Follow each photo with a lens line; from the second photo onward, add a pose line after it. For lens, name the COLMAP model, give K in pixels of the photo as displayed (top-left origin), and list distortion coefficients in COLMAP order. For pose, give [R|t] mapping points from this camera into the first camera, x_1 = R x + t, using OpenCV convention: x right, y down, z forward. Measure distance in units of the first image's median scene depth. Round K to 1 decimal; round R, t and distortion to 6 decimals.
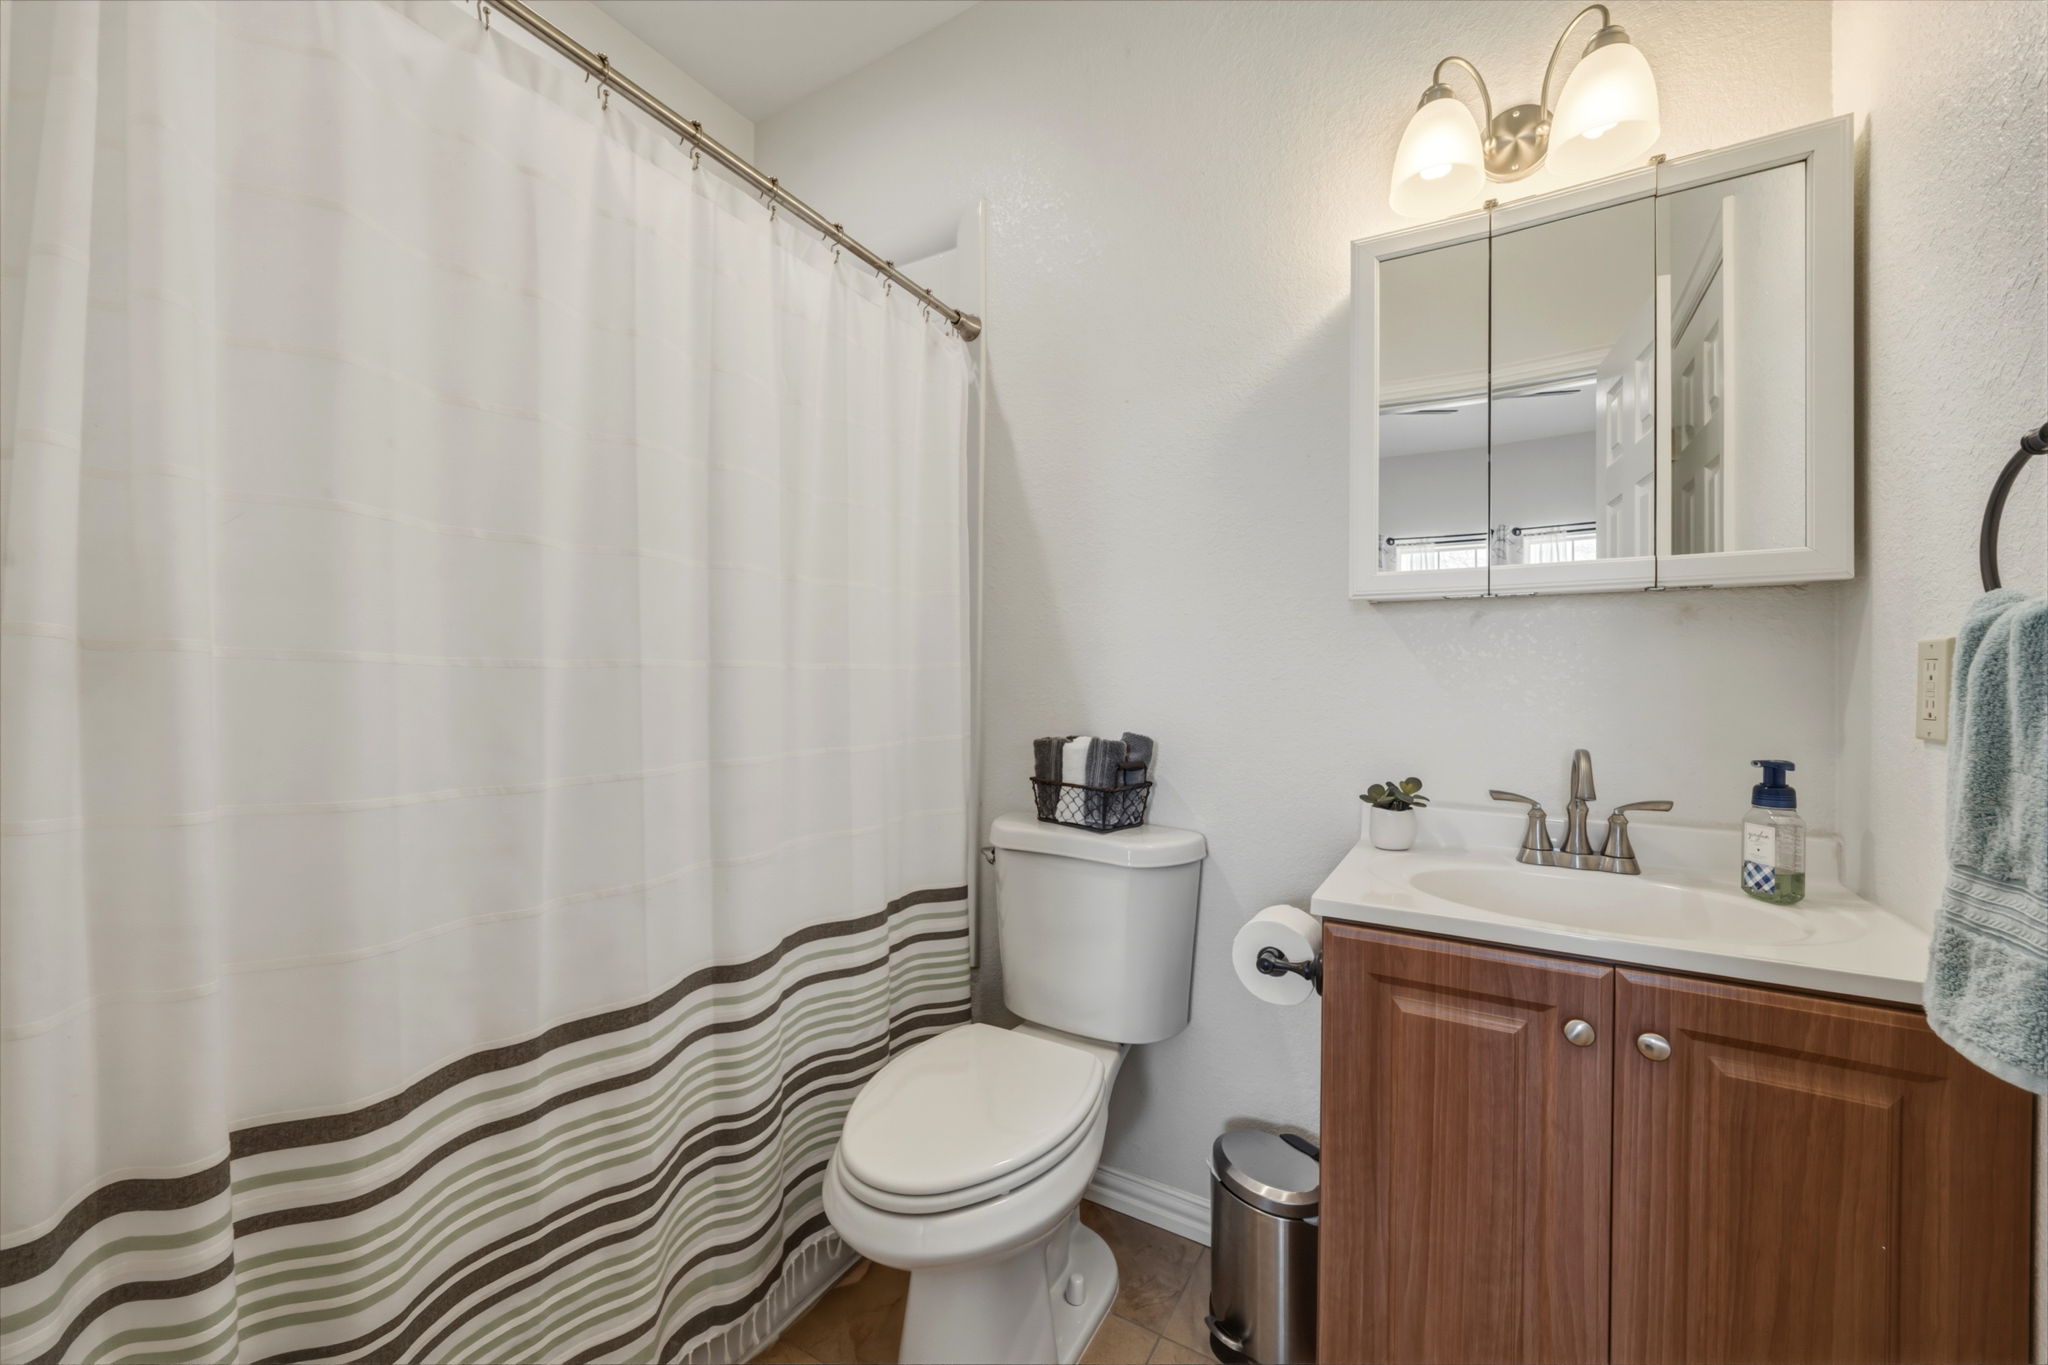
lens RADIAL K [[788.1, 0, 1028.7], [0, 788.1, 679.6], [0, 0, 1]] dist [-0.000588, 0.000197]
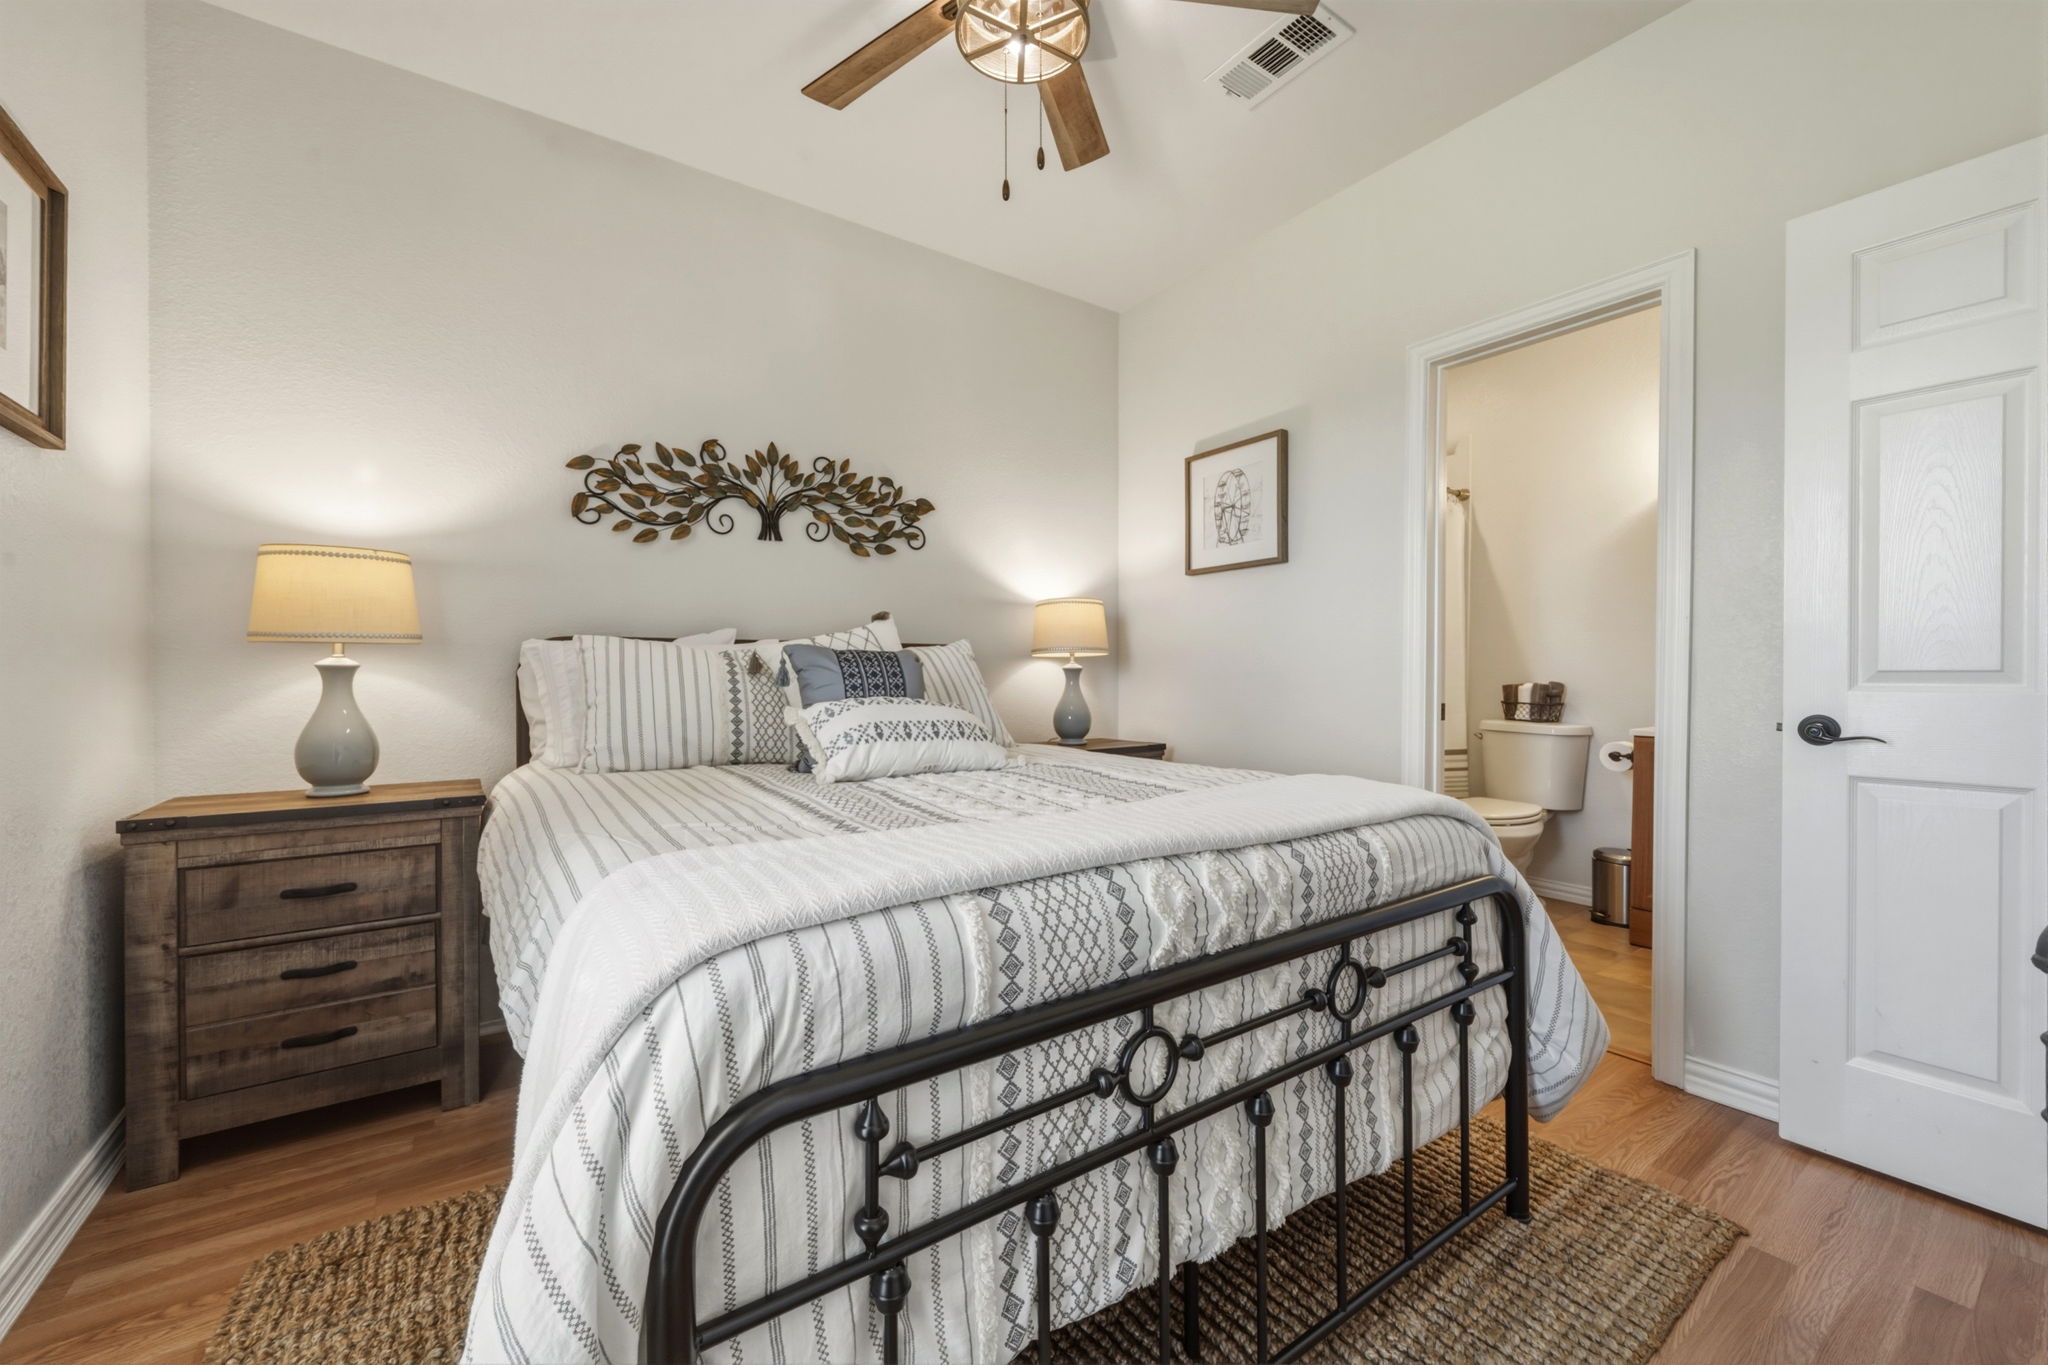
lens RADIAL K [[788.1, 0, 1028.7], [0, 788.1, 679.6], [0, 0, 1]] dist [-0.000588, 0.000197]
pose [[0.906076, 0.001200, -0.423114, -0.285359], [0.005299, 0.999885, 0.014185, 0.022843], [0.423083, -0.015095, 0.905965, -1.732550]]
